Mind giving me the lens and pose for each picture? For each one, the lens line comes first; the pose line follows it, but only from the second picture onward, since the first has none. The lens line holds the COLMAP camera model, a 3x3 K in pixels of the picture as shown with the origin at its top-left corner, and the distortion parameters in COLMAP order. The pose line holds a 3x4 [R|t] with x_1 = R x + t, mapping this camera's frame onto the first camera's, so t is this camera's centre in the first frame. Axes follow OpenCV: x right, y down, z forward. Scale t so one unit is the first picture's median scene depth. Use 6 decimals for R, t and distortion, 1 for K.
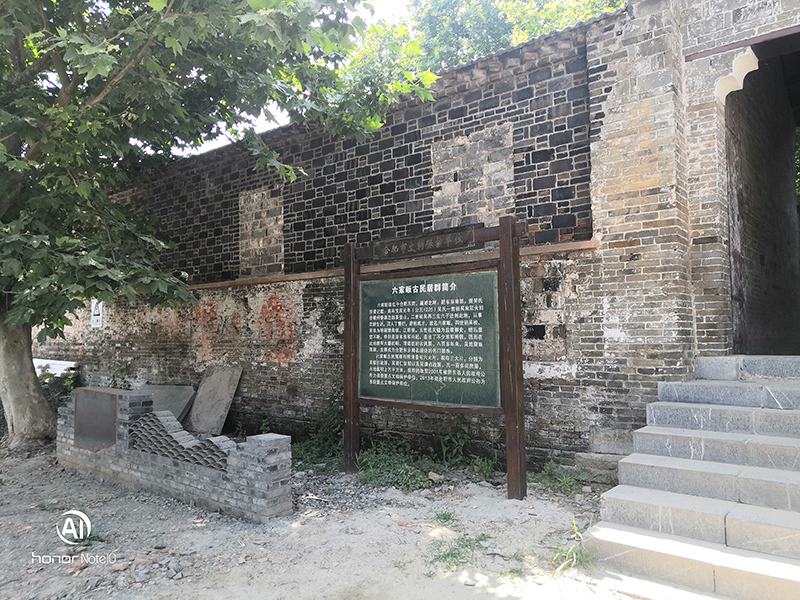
lens RADIAL K [[620.3, 0, 398.0], [0, 620.3, 299.5], [0, 0, 1]] dist [-0.001556, 0.029549]
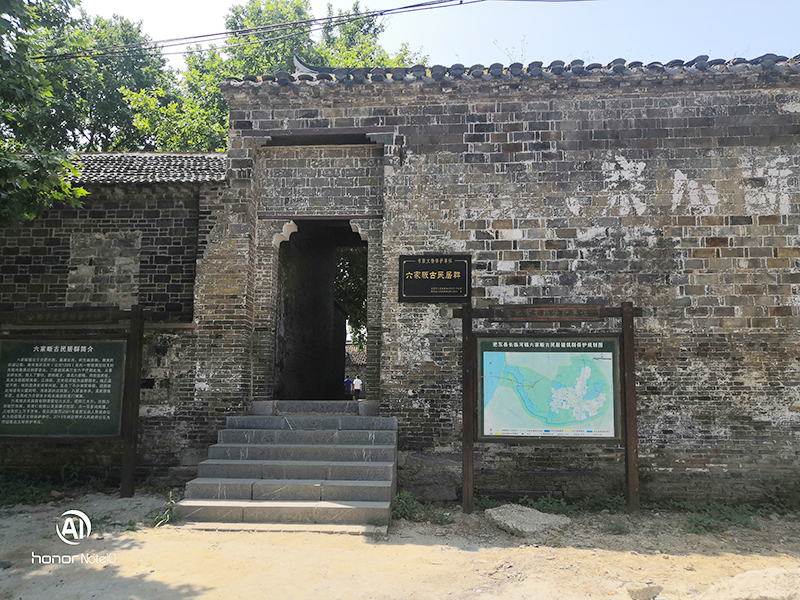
lens RADIAL K [[620.3, 0, 398.0], [0, 620.3, 299.5], [0, 0, 1]] dist [-0.001556, 0.029549]
pose [[0.803416, 0.101197, 0.586755, -0.177294], [-0.048018, 0.993253, -0.105556, -0.017101], [-0.593479, 0.056630, 0.802855, -0.511818]]
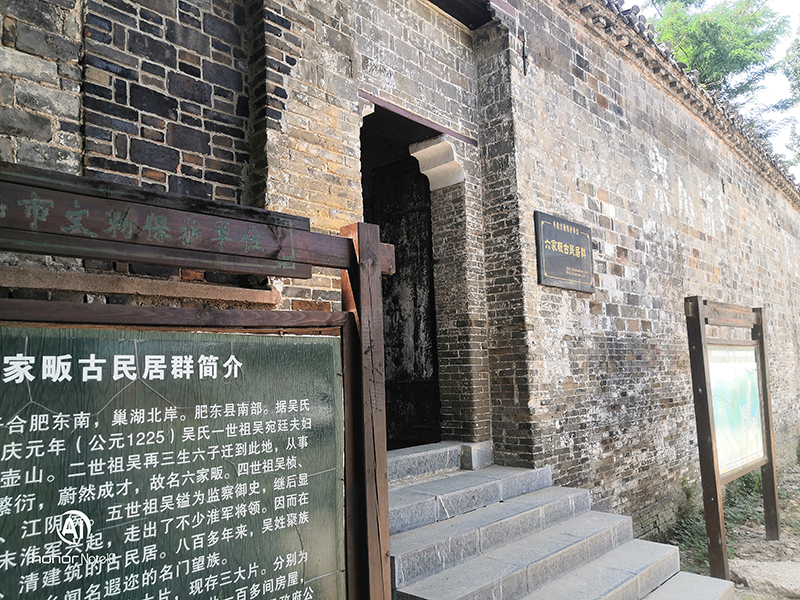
lens RADIAL K [[620.3, 0, 398.0], [0, 620.3, 299.5], [0, 0, 1]] dist [-0.001556, 0.029549]
pose [[0.051734, 0.131281, 0.989994, -0.254092], [-0.025584, 0.991171, -0.130100, -0.014737], [-0.998333, -0.018598, 0.054636, 0.847999]]
